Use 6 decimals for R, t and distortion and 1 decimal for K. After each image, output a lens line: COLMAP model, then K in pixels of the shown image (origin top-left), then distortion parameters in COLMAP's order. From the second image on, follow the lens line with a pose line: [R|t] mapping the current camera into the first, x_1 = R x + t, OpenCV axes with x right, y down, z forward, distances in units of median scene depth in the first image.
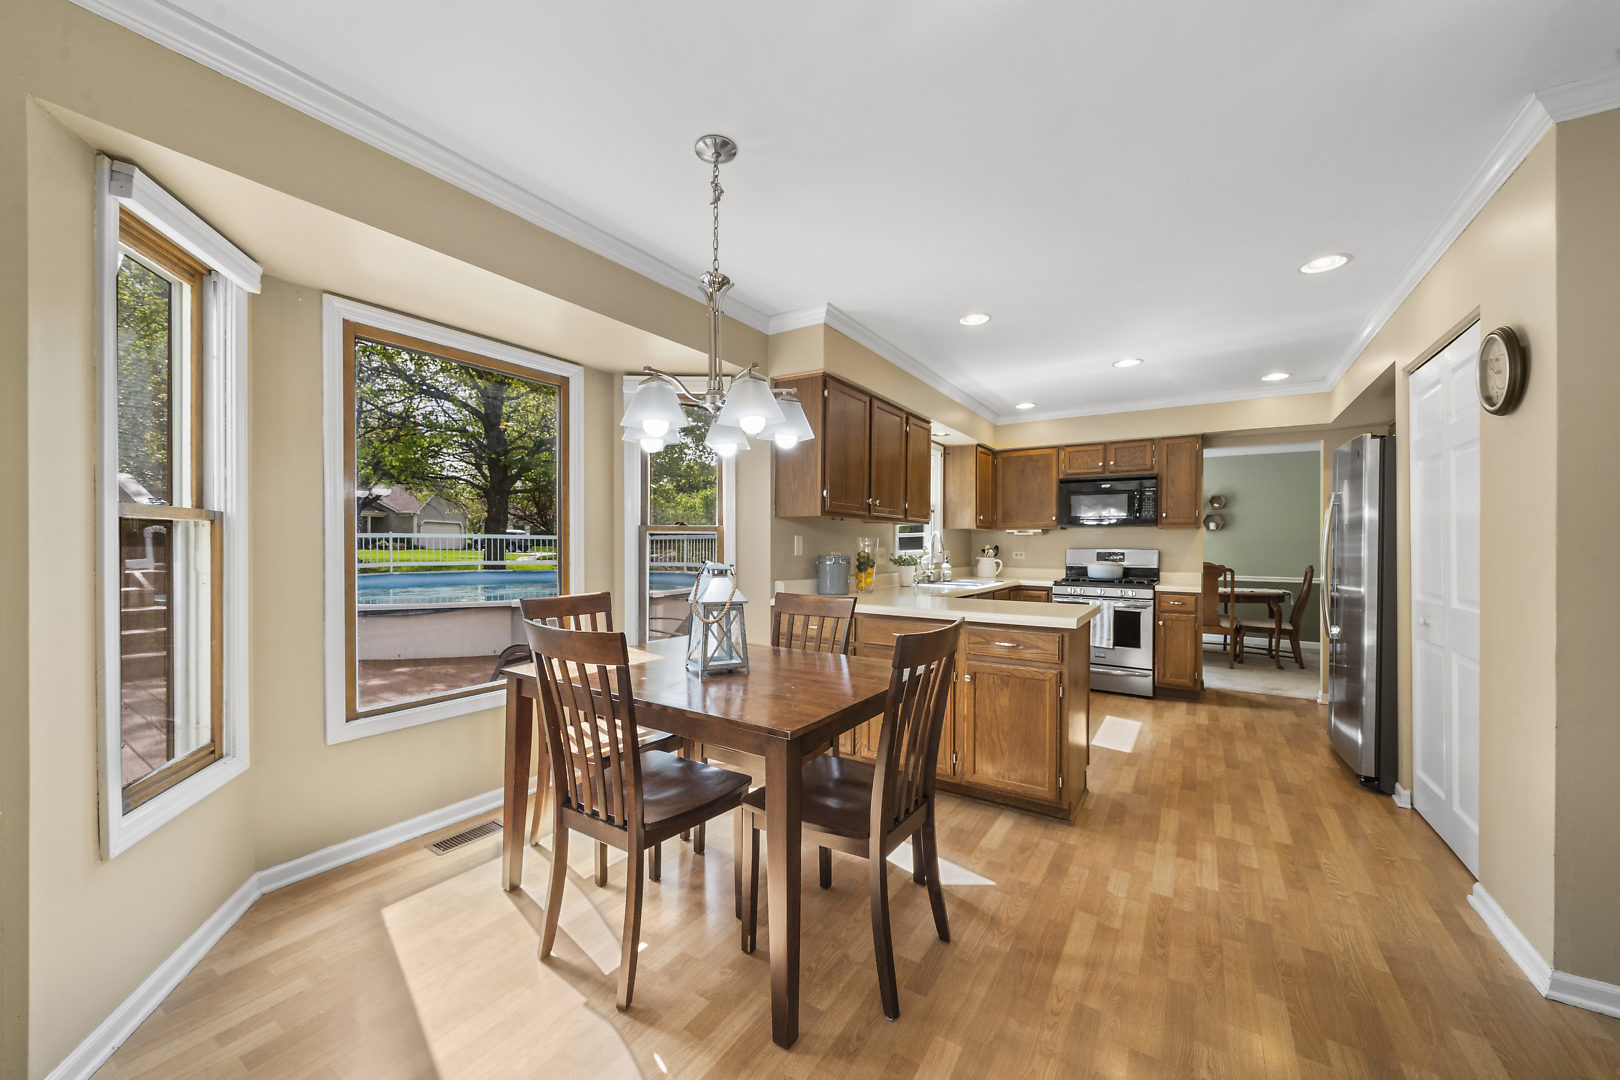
lens RADIAL K [[611.2, 0, 807.9], [0, 611.2, 547.1], [0, 0, 1]] dist [0.008756, -0.000012]
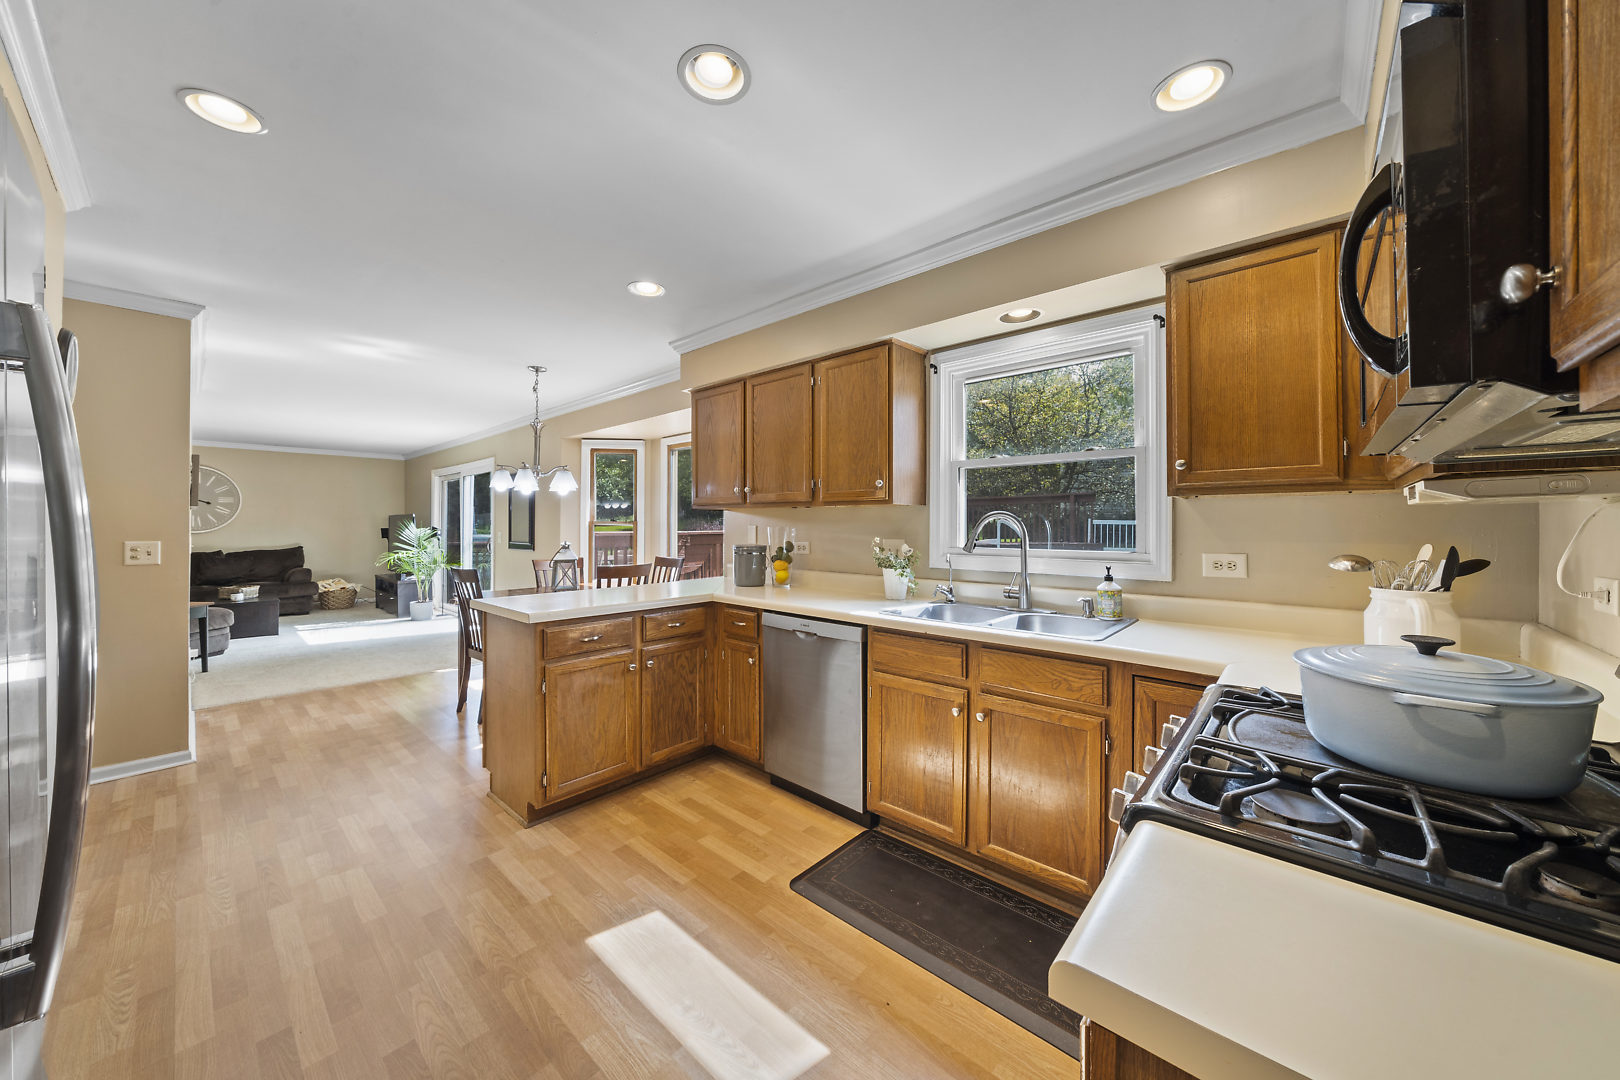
lens RADIAL K [[558.3, 0, 803.4], [0, 558.3, 523.7], [0, 0, 1]] dist [-0.006586, 0.000633]
pose [[-0.161431, -0.005358, -0.986870, 0.678484], [-0.005042, 0.999977, -0.004605, -0.011871], [0.986871, 0.004233, -0.161454, 0.880779]]
